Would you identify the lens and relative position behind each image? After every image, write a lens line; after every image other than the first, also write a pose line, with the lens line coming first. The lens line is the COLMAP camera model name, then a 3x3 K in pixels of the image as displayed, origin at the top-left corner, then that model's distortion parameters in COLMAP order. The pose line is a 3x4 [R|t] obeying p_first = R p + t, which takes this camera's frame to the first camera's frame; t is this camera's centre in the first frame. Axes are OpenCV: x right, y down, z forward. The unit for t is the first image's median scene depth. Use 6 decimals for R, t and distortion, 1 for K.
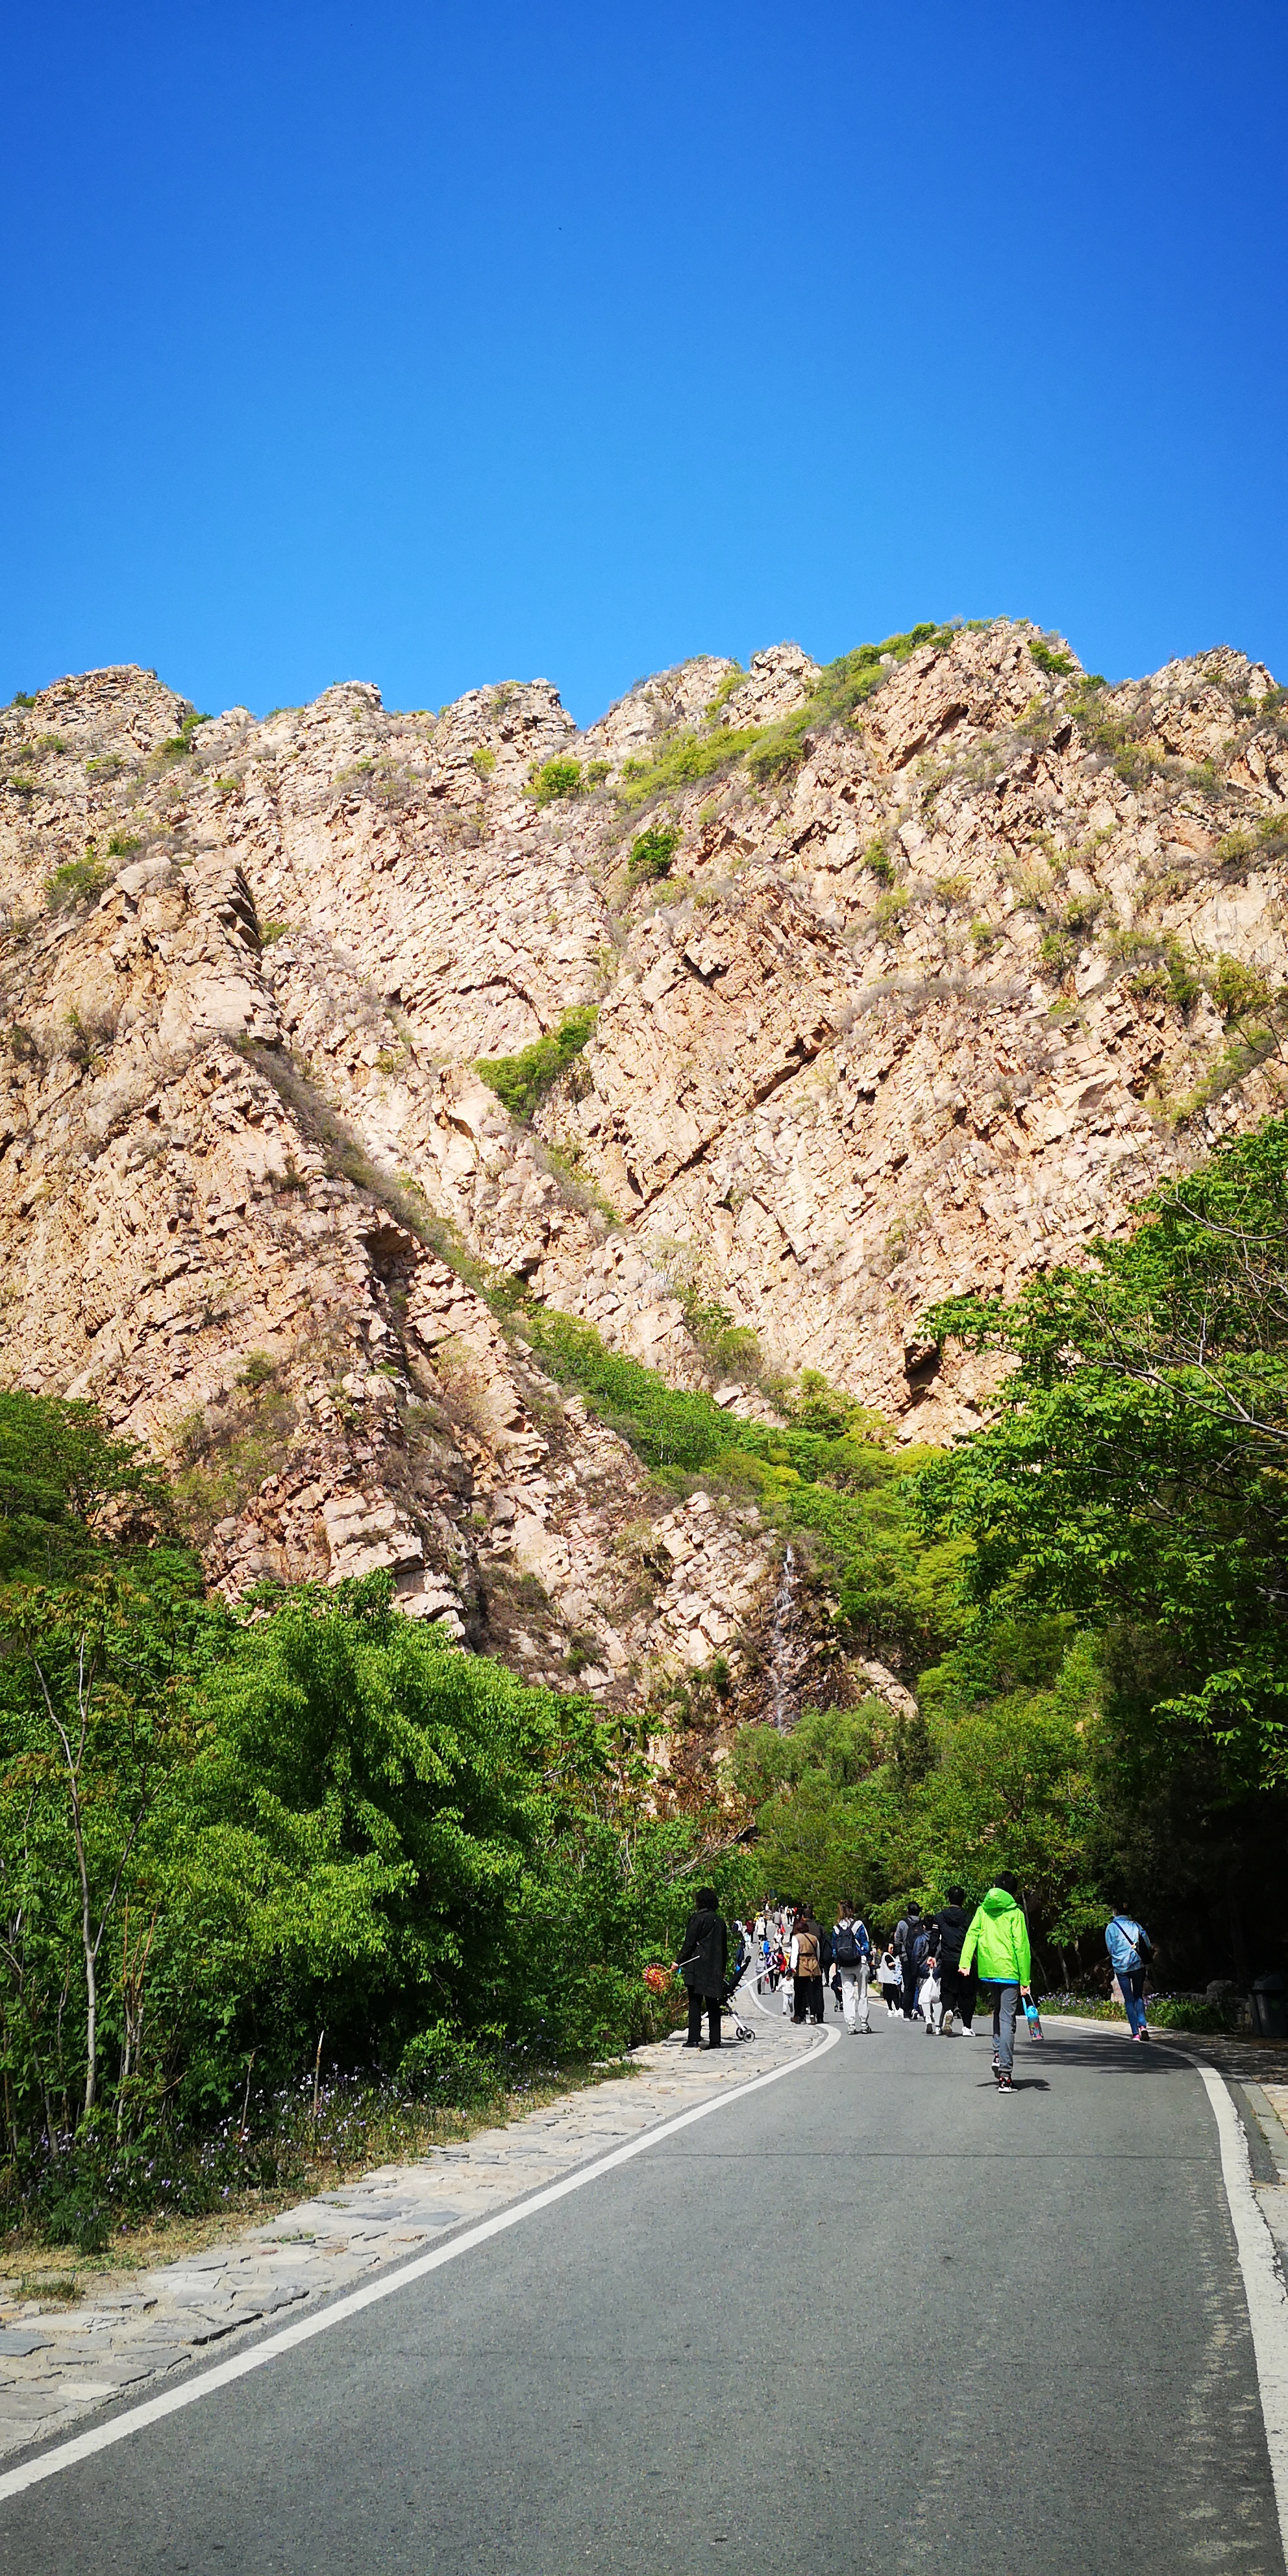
lens RADIAL K [[2045.4, 0, 628.7], [0, 2045.4, 1284.8], [0, 0, 1]] dist [0.050739, -0.022493]
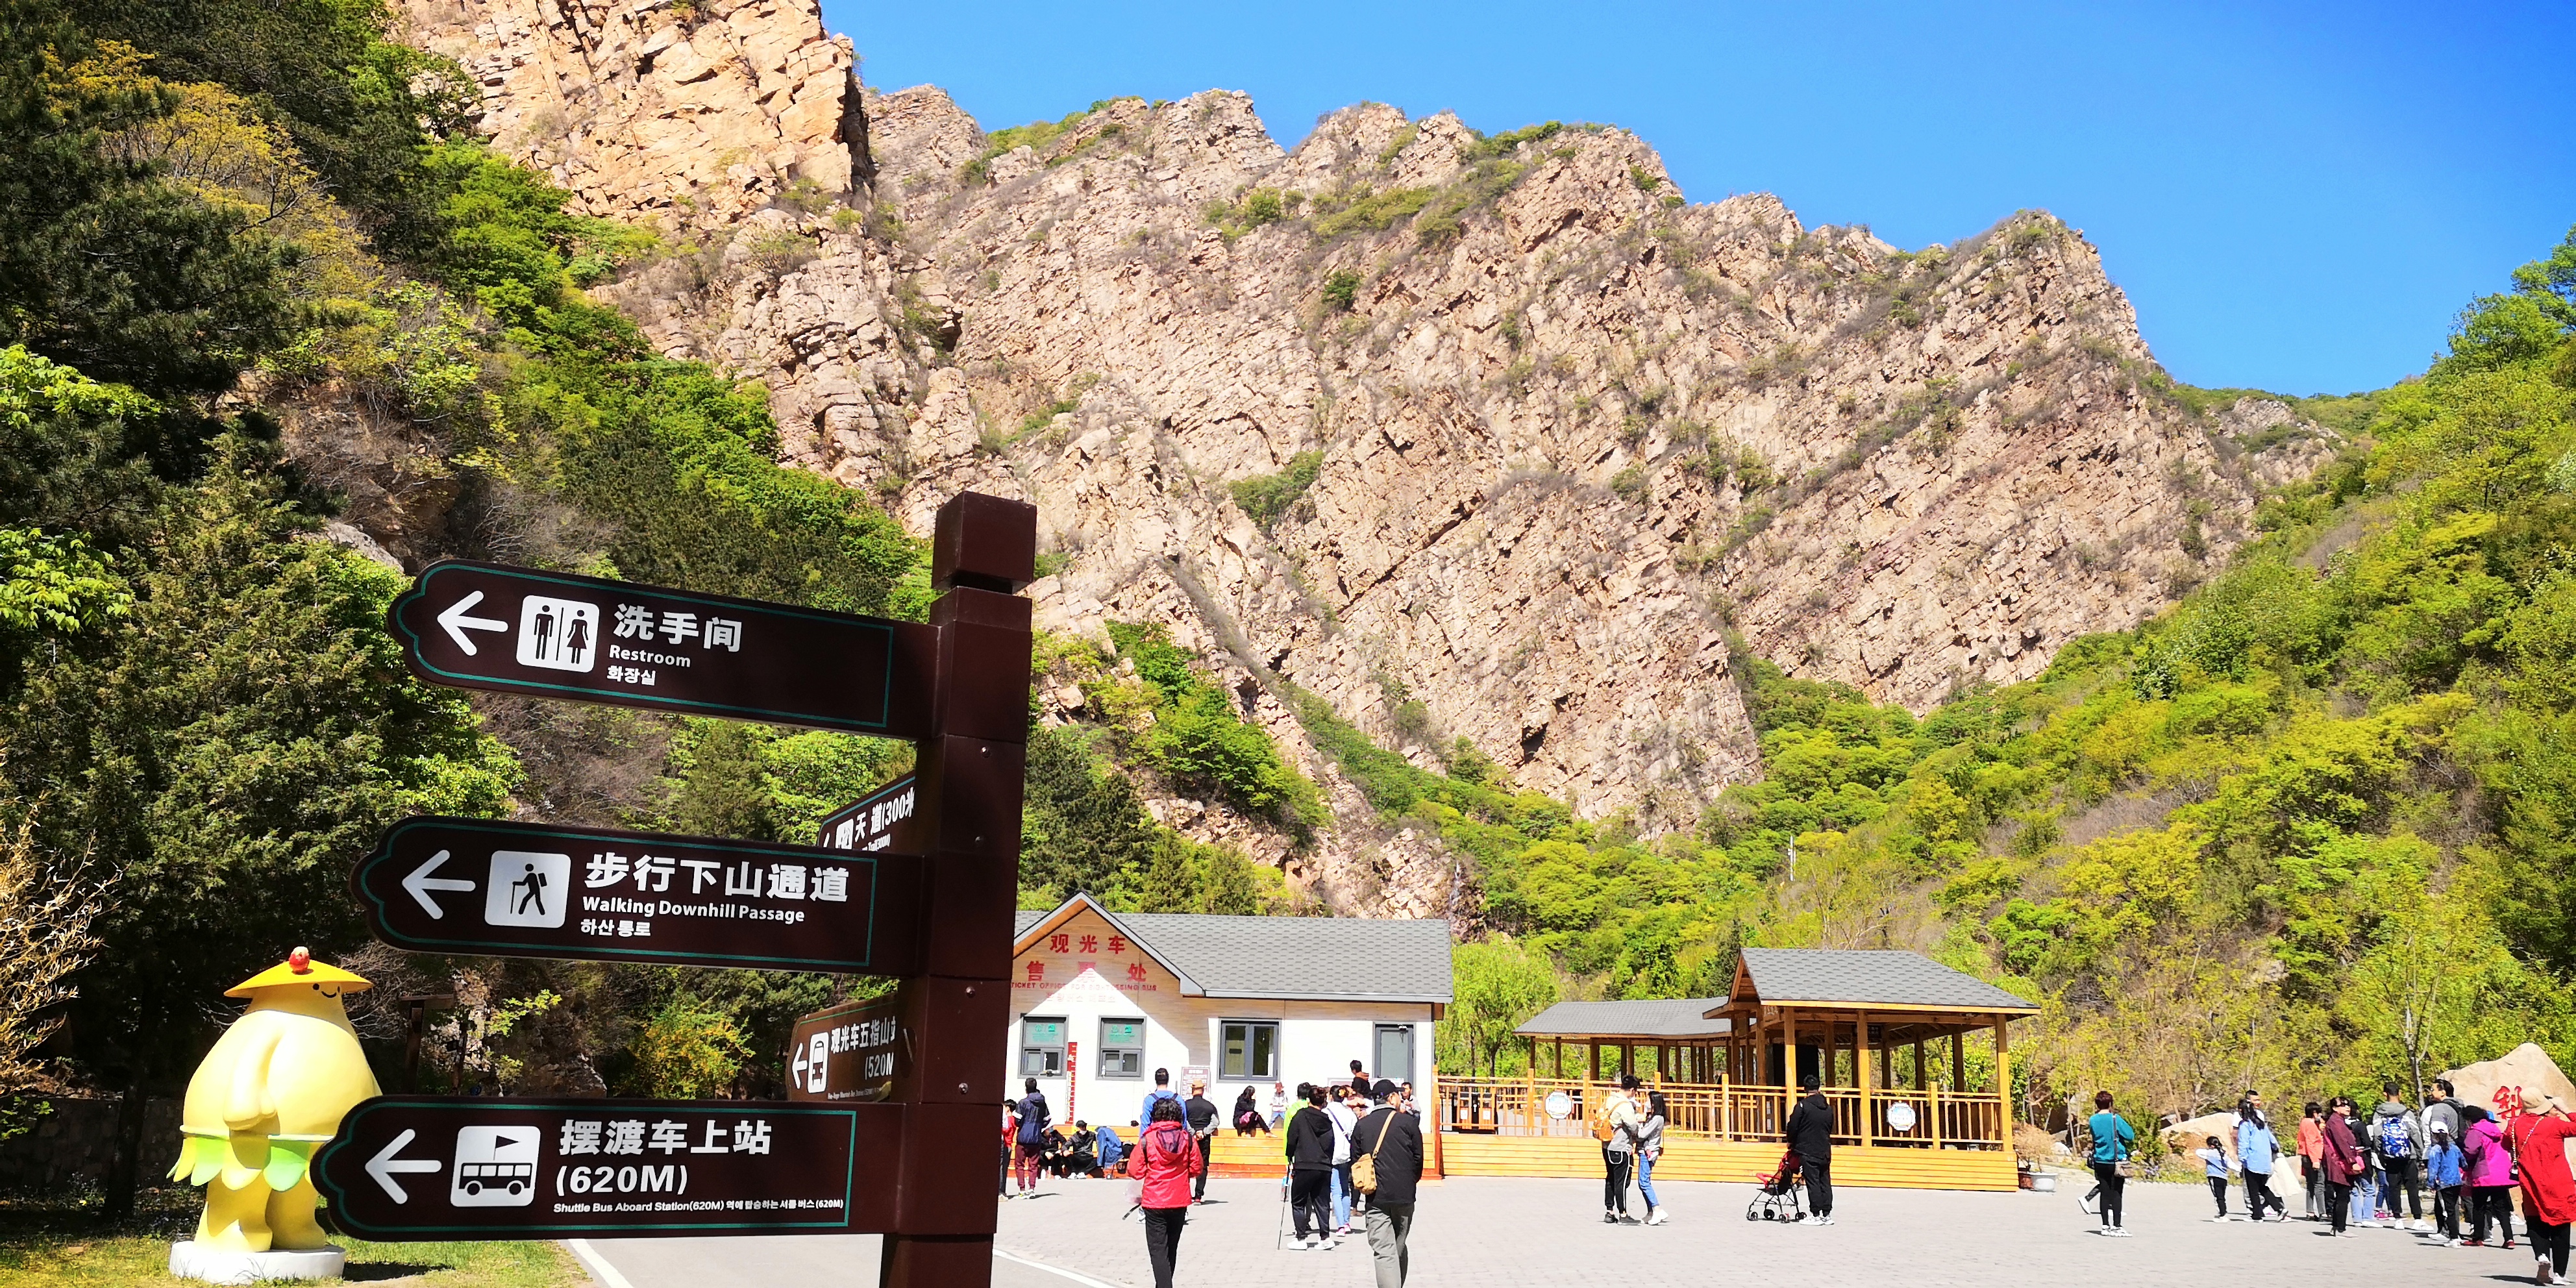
lens RADIAL K [[2045.4, 0, 1301.9], [0, 2045.4, 647.4], [0, 0, 1]] dist [0.050739, -0.022493]
pose [[0.996524, 0.053730, 0.063657, -0.132989], [-0.059549, 0.993850, 0.093358, -0.159312], [-0.058249, -0.096824, 0.993596, -0.536852]]
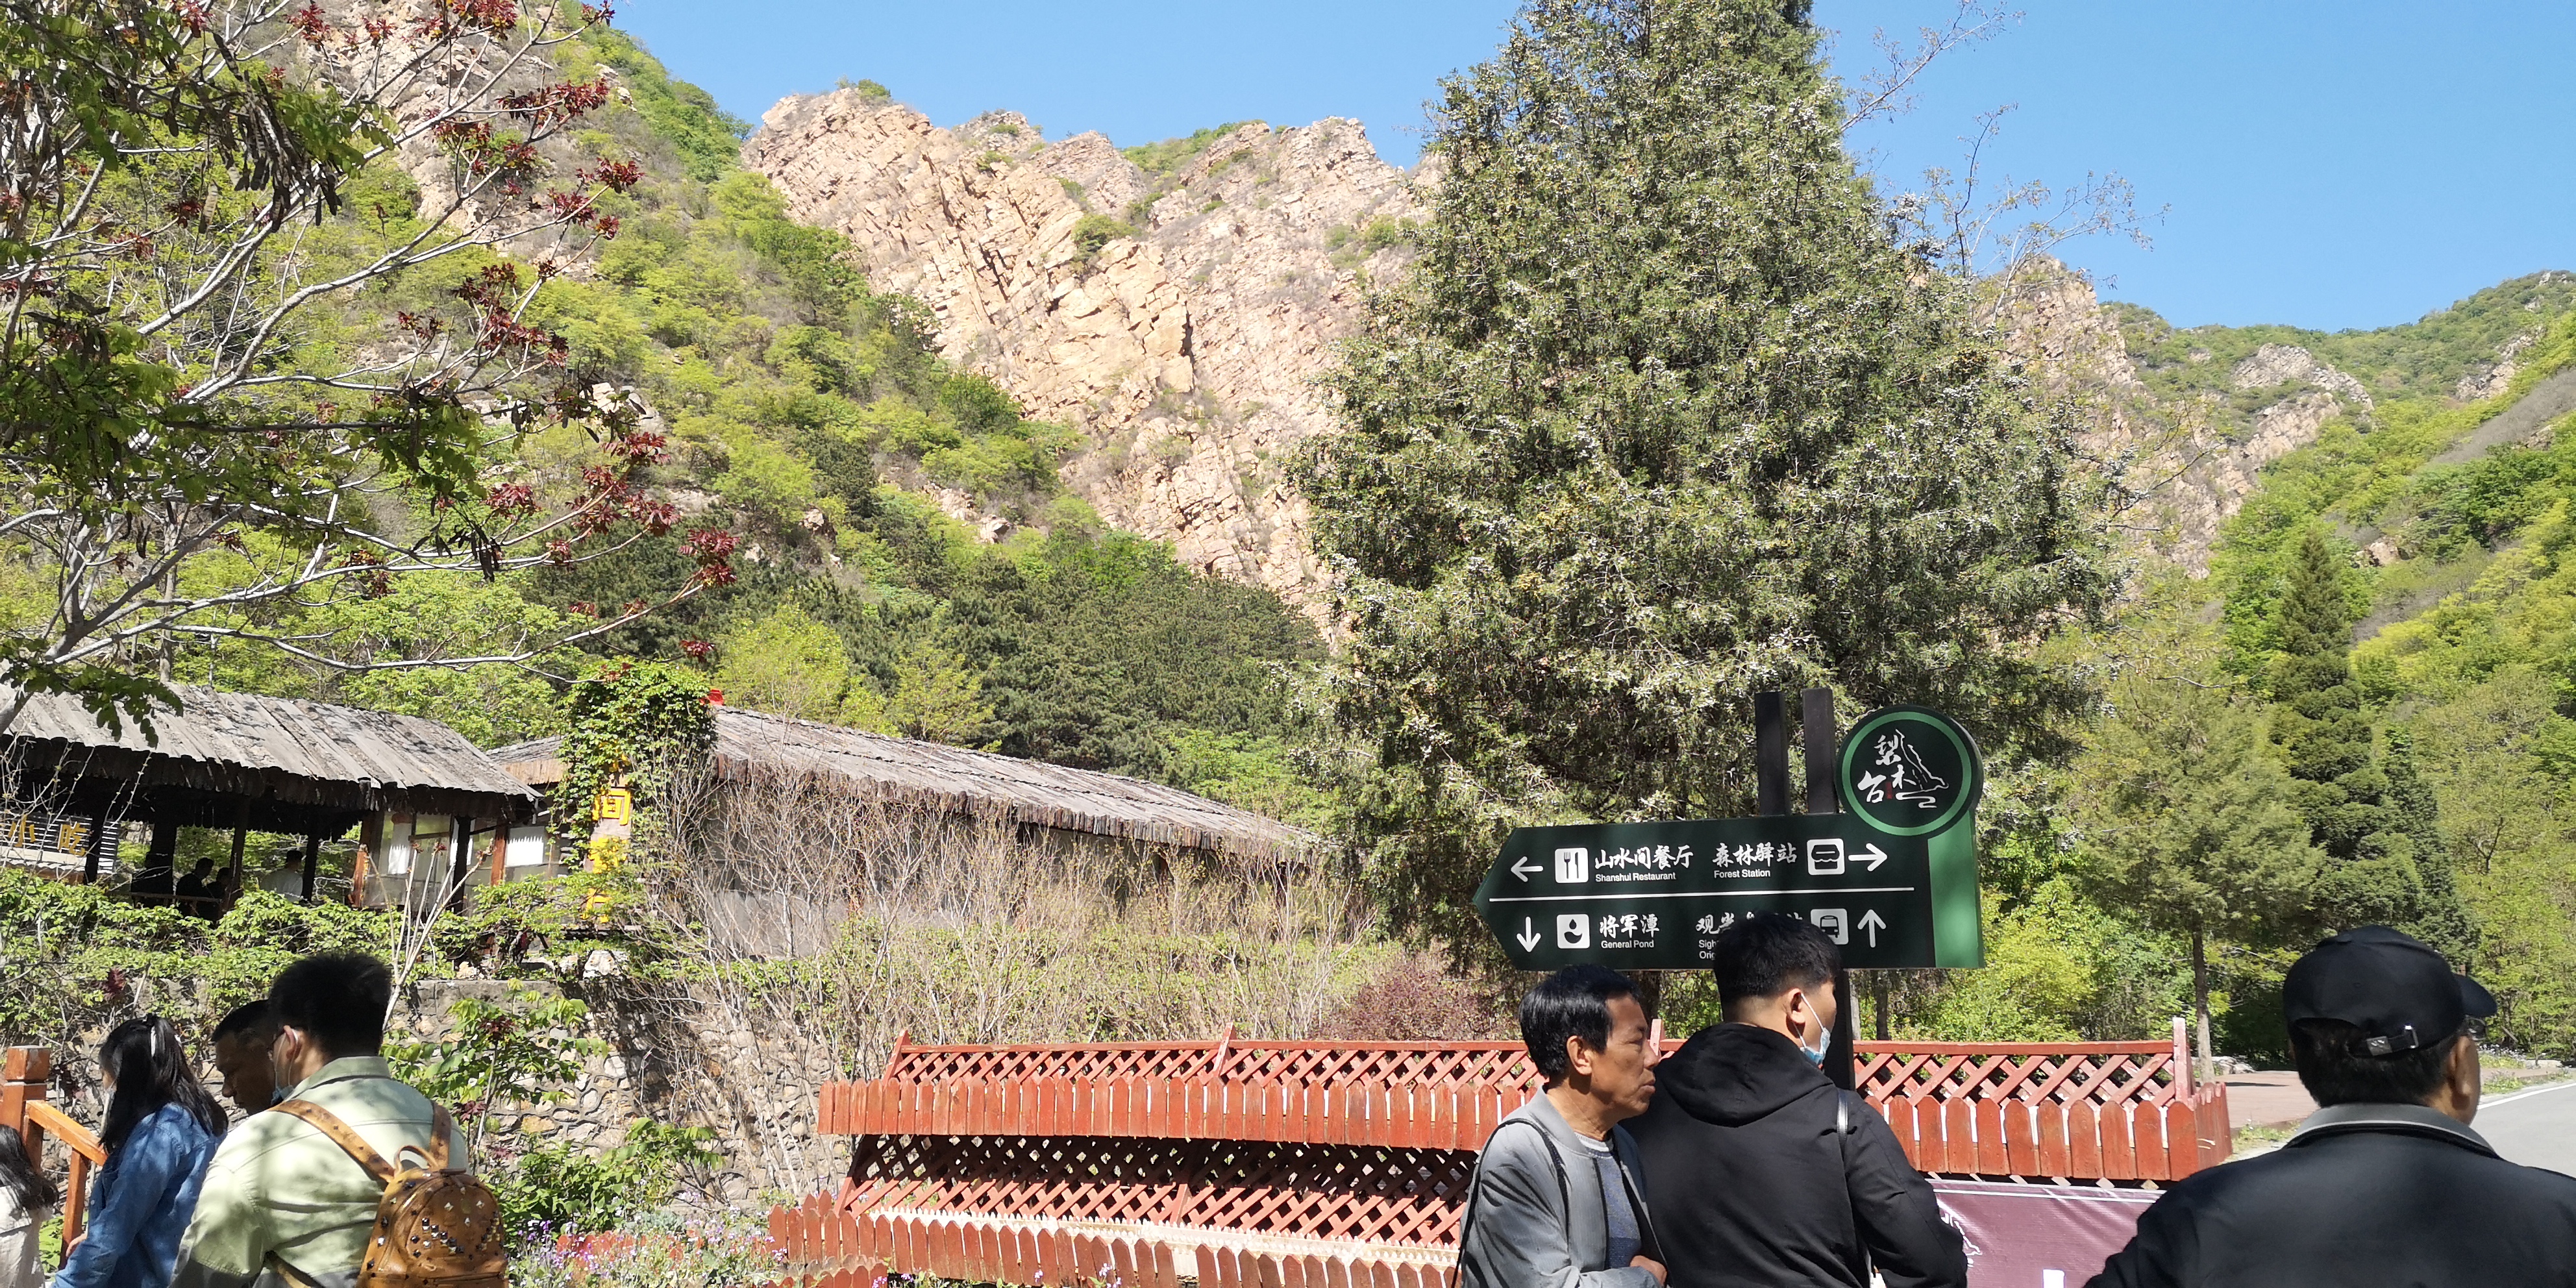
lens RADIAL K [[2045.4, 0, 1296.5], [0, 2045.4, 646.7], [0, 0, 1]] dist [0.050739, -0.022493]
pose [[0.998517, 0.039910, 0.037017, -0.240768], [-0.044784, 0.988868, 0.141896, -0.270577], [-0.030942, -0.143343, 0.989189, -0.908468]]
